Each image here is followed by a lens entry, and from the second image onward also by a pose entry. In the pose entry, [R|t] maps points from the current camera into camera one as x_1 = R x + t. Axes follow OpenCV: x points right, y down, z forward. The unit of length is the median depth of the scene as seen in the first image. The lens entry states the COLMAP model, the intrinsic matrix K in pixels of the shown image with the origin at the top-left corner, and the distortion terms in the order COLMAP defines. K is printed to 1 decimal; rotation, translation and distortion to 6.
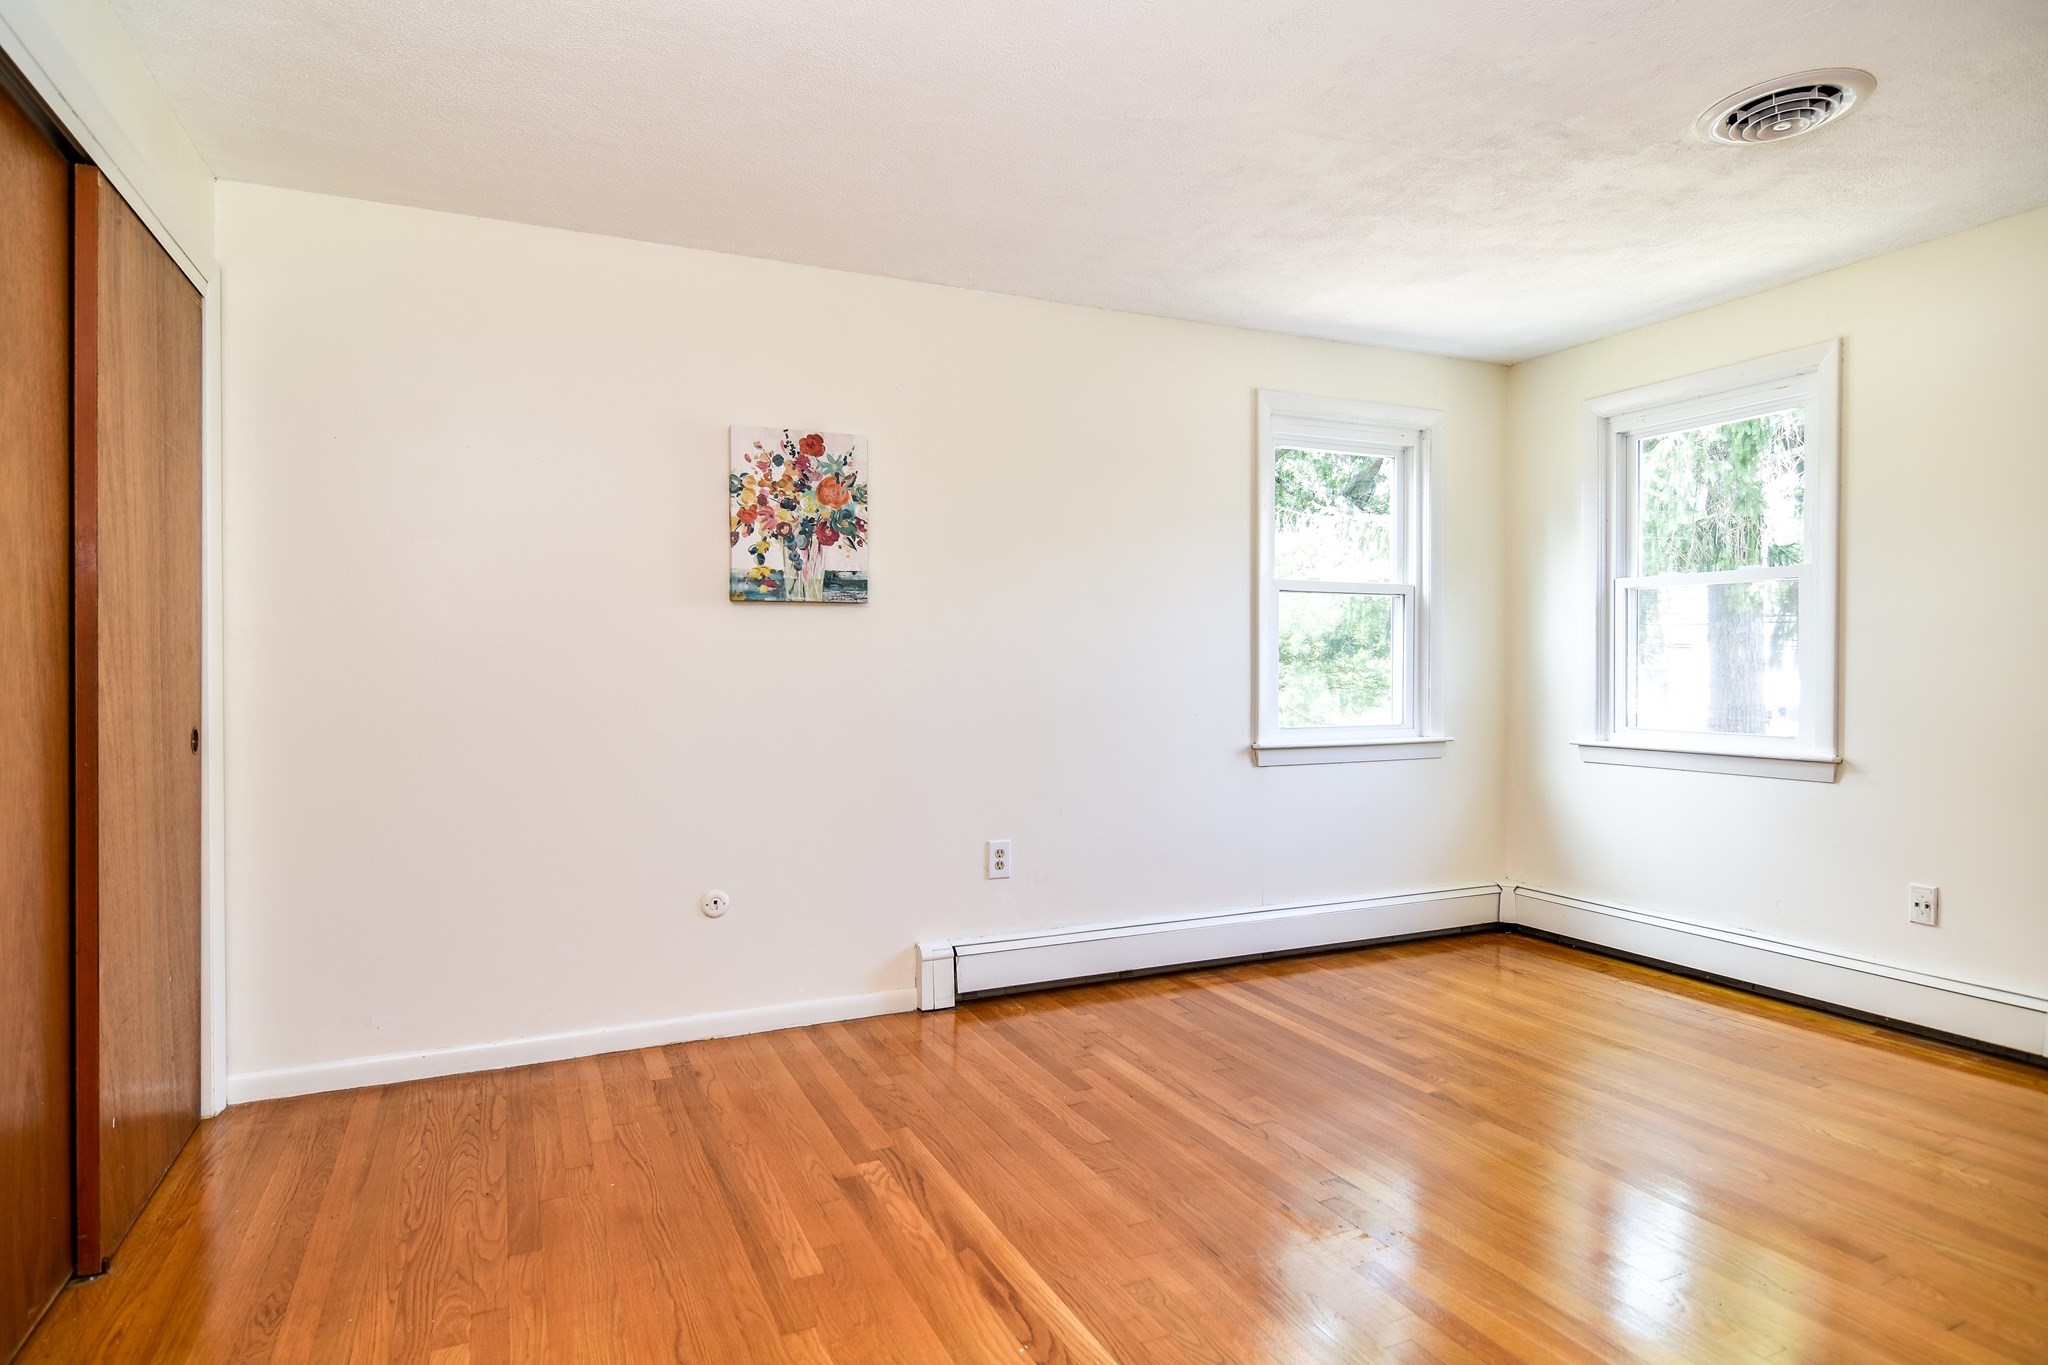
lens RADIAL K [[1093.0, 0, 1023.0], [0, 1093.0, 678.6], [0, 0, 1]] dist [0.000907, -0.007738]
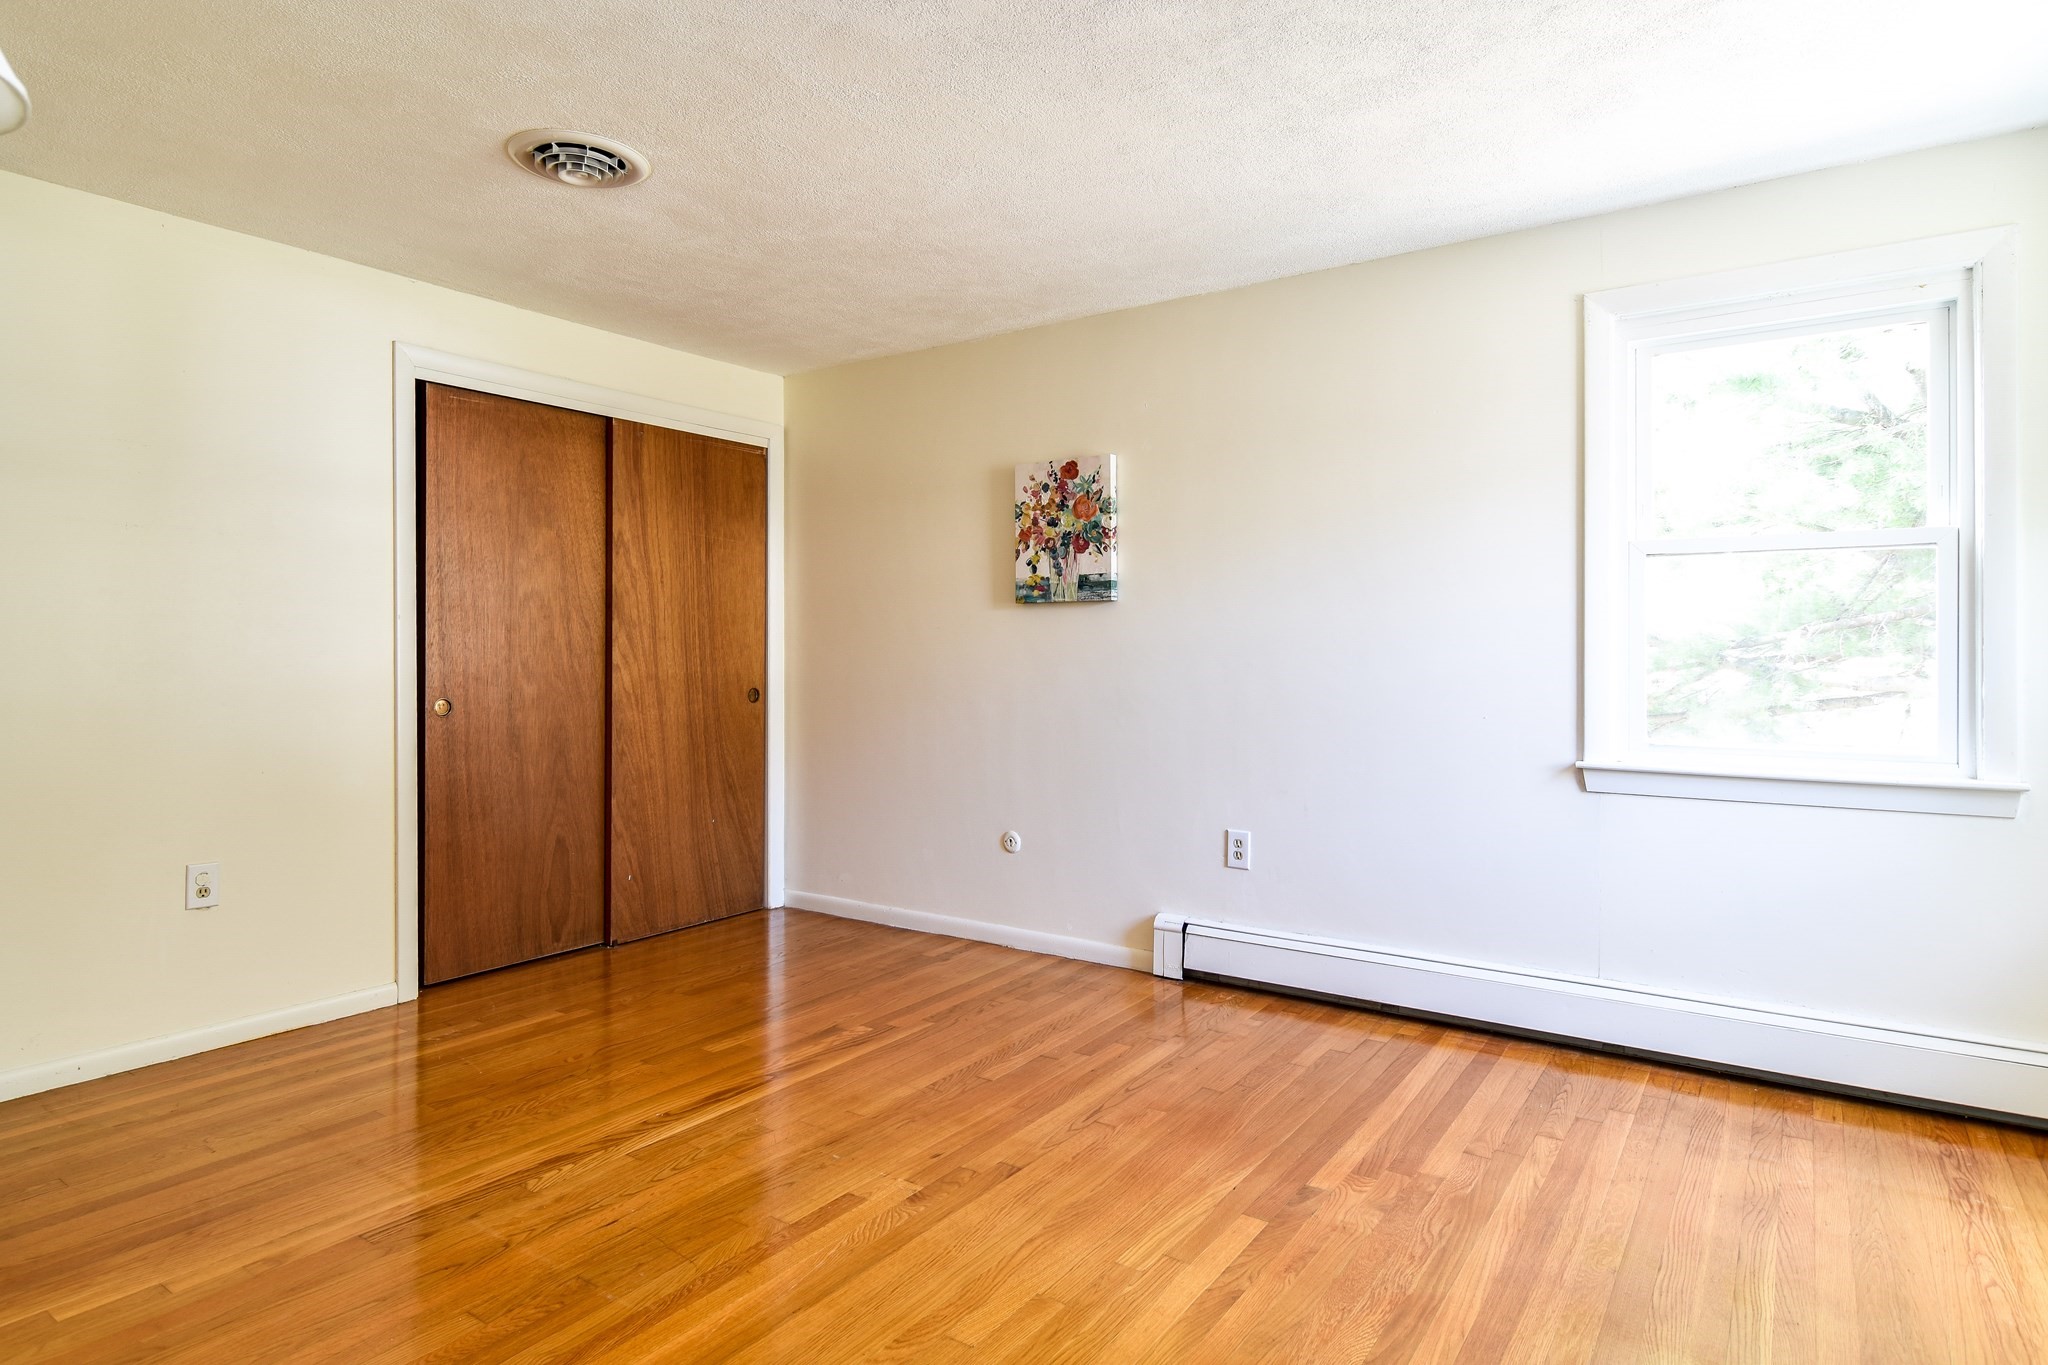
lens RADIAL K [[1093.0, 0, 1027.3], [0, 1093.0, 664.7], [0, 0, 1]] dist [0.000907, -0.007738]
pose [[0.533592, 0.010710, -0.845674, 0.791503], [-0.016509, 0.999861, 0.002246, -0.003716], [0.845581, 0.012763, 0.533694, 0.327189]]
